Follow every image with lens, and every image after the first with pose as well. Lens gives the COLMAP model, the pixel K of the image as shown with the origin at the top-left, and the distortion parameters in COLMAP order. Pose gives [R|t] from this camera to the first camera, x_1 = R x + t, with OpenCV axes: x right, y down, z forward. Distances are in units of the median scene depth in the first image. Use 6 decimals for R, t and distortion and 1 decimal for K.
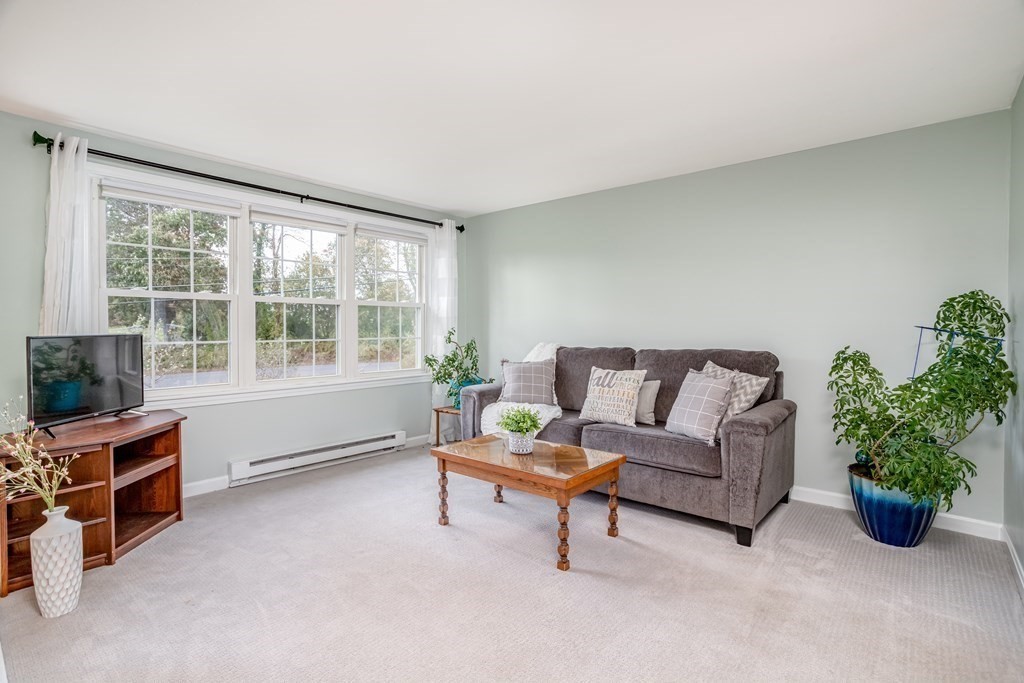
lens RADIAL K [[513.4, 0, 509.2], [0, 513.4, 342.3], [0, 0, 1]] dist [-0.049459, 0.031241]
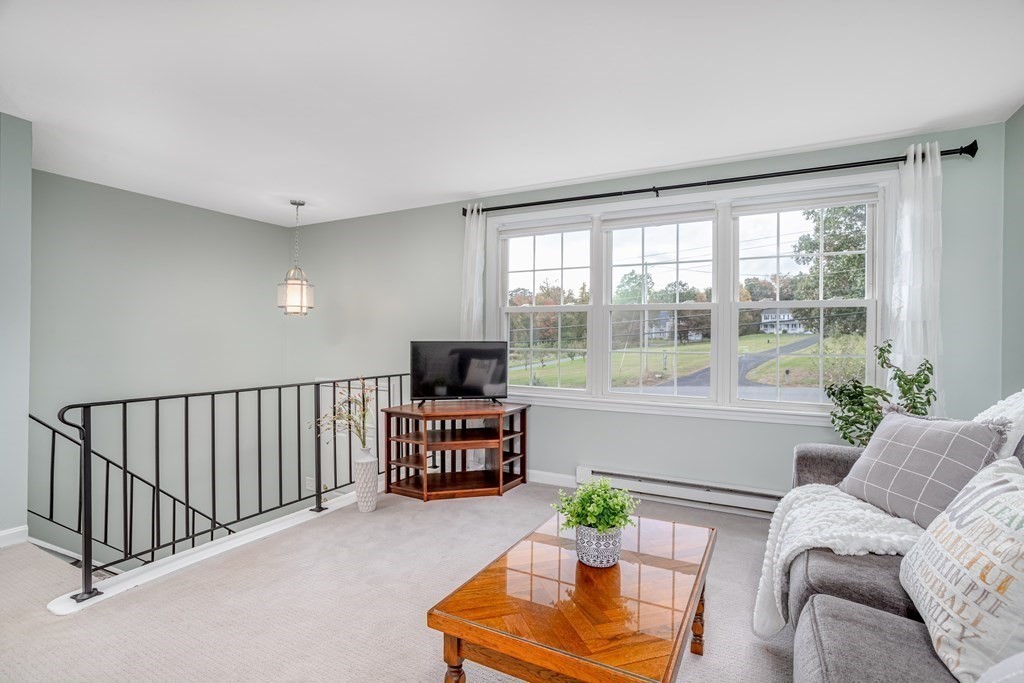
lens RADIAL K [[498.9, 0, 506.9], [0, 498.9, 338.8], [0, 0, 1]] dist [-0.050049, 0.029973]
pose [[0.194496, 0.008283, -0.980868, 0.386913], [-0.036378, 0.999337, 0.001226, -0.017832], [0.980229, 0.035444, 0.194668, 0.577254]]
